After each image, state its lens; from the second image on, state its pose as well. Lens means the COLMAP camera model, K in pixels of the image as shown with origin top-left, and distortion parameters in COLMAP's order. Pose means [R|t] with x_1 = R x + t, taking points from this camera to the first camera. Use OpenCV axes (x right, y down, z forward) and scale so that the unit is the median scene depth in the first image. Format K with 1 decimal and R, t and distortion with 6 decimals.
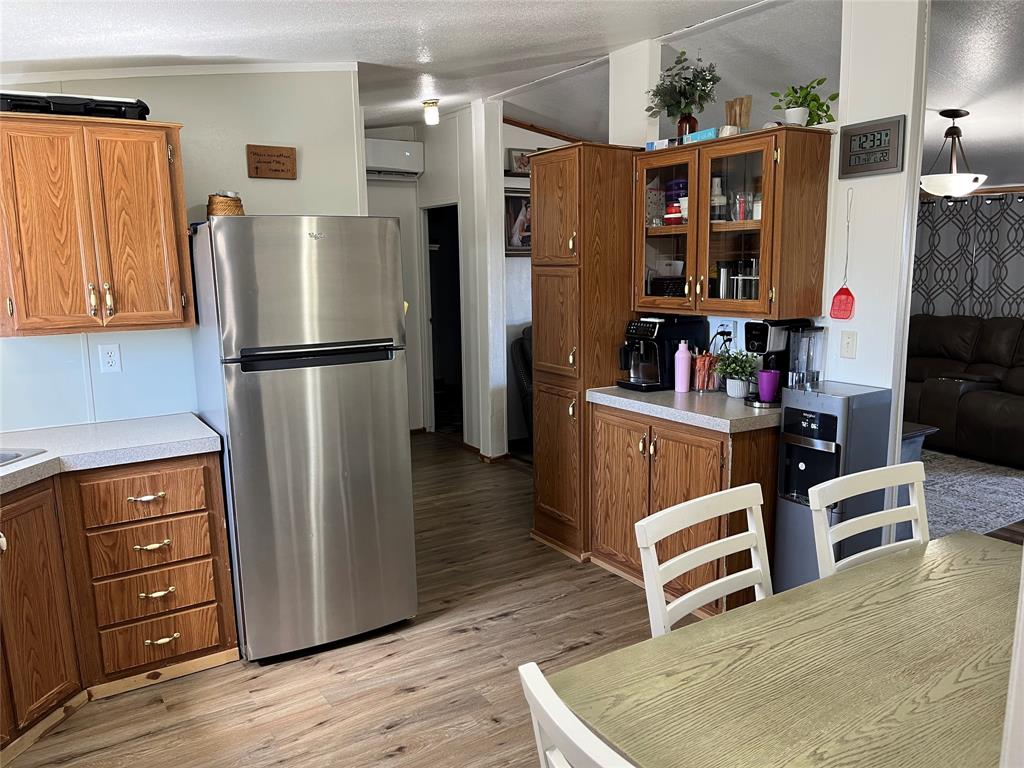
lens RADIAL K [[771.4, 0, 522.8], [0, 771.4, 390.4], [0, 0, 1]] dist [0.044646, -0.048686]
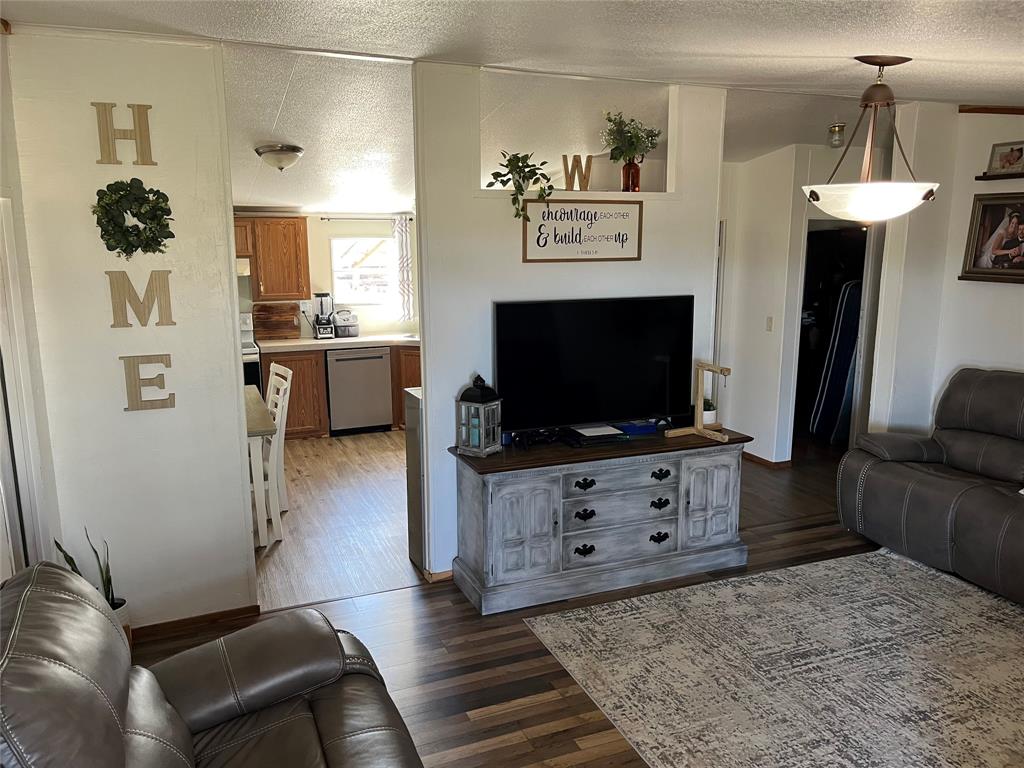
lens RADIAL K [[771.4, 0, 515.8], [0, 771.4, 379.6], [0, 0, 1]] dist [0.044646, -0.048686]
pose [[-0.166817, 0.187891, -0.967920, 0.854652], [-0.163411, 0.962831, 0.215067, -0.169848], [0.972352, 0.194046, -0.129913, 0.662698]]
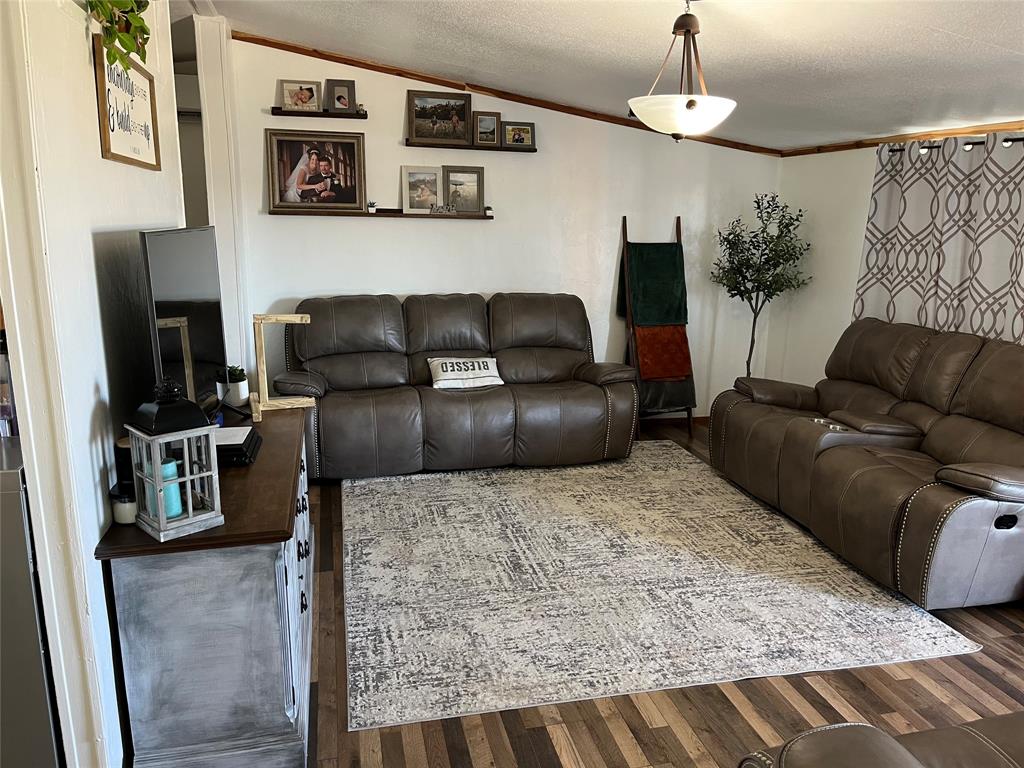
lens RADIAL K [[771.4, 0, 509.2], [0, 771.4, 386.2], [0, 0, 1]] dist [0.044646, -0.048686]
pose [[0.944595, 0.094532, -0.314330, 0.482829], [-0.080417, 0.995095, 0.057607, -0.058833], [0.318234, -0.029138, 0.947564, 0.290574]]
